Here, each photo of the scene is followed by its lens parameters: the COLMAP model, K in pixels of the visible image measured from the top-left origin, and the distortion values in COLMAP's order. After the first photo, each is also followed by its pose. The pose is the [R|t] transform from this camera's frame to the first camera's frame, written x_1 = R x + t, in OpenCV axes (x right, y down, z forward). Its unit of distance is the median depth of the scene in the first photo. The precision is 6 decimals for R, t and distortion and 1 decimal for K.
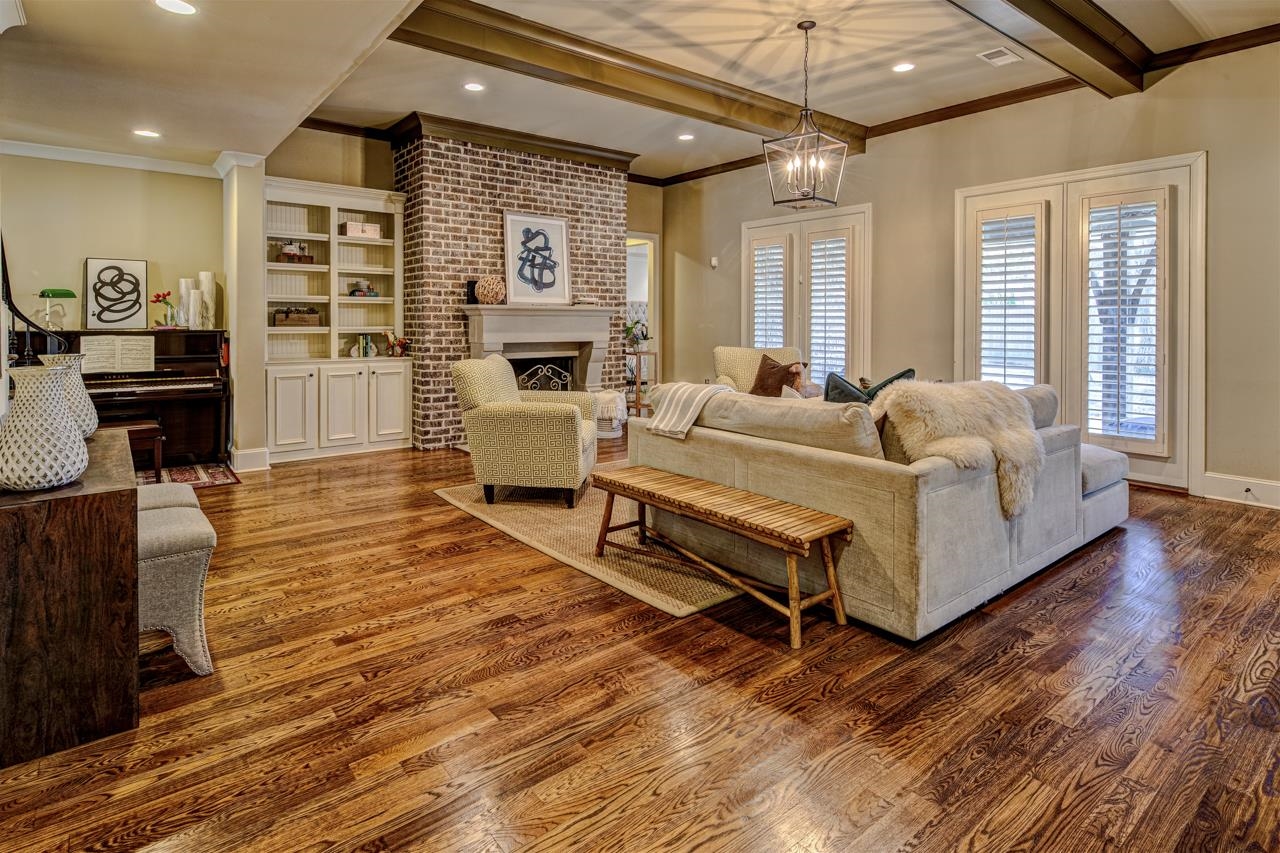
lens RADIAL K [[662.8, 0, 640.0], [0, 662.8, 426.5], [0, 0, 1]] dist [-0.002474, -0.000385]
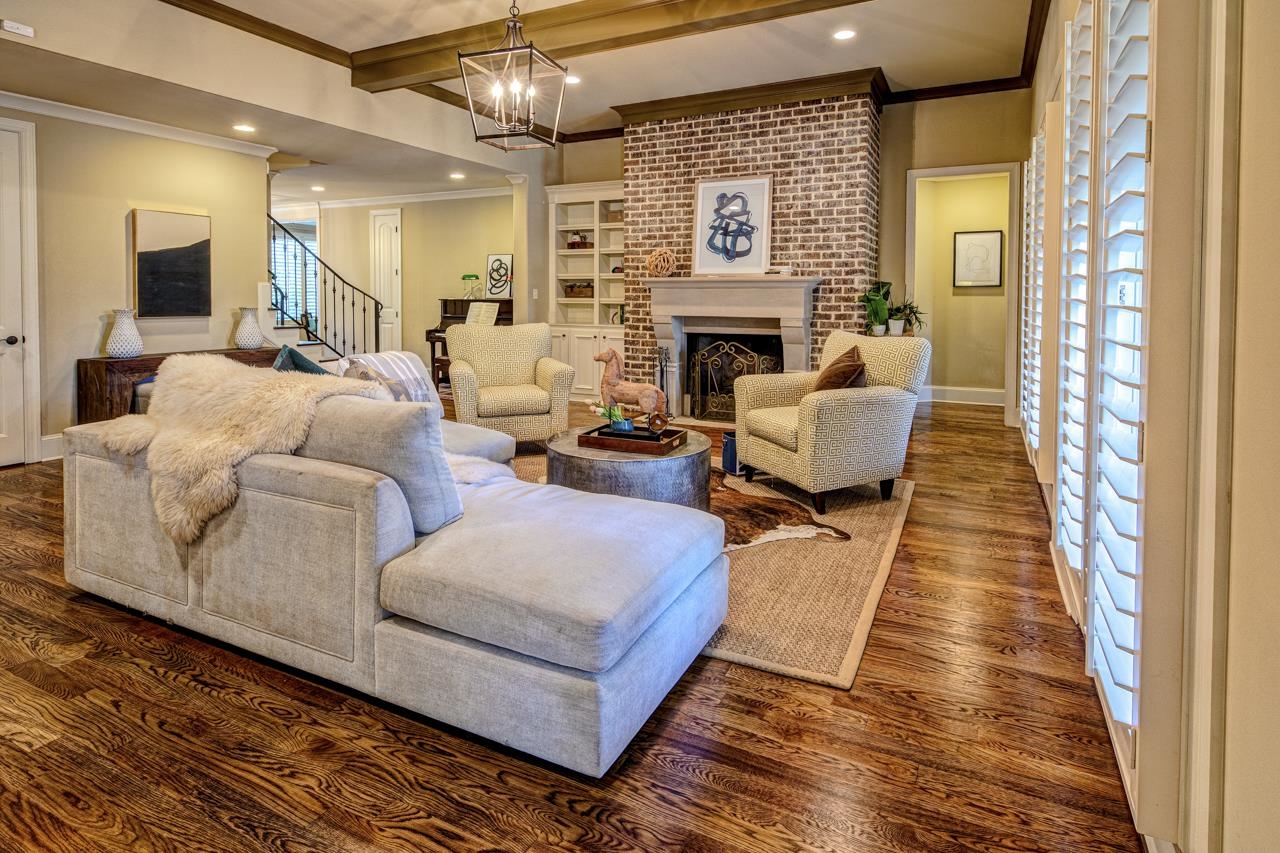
lens RADIAL K [[654.0, 0, 642.1], [0, 654.0, 398.0], [0, 0, 1]] dist [0.000096, -0.000060]
pose [[0.413610, 0.141084, -0.899457, 0.657368], [-0.146415, 0.985370, 0.087231, -0.081876], [0.898604, 0.095614, 0.428215, 0.542084]]
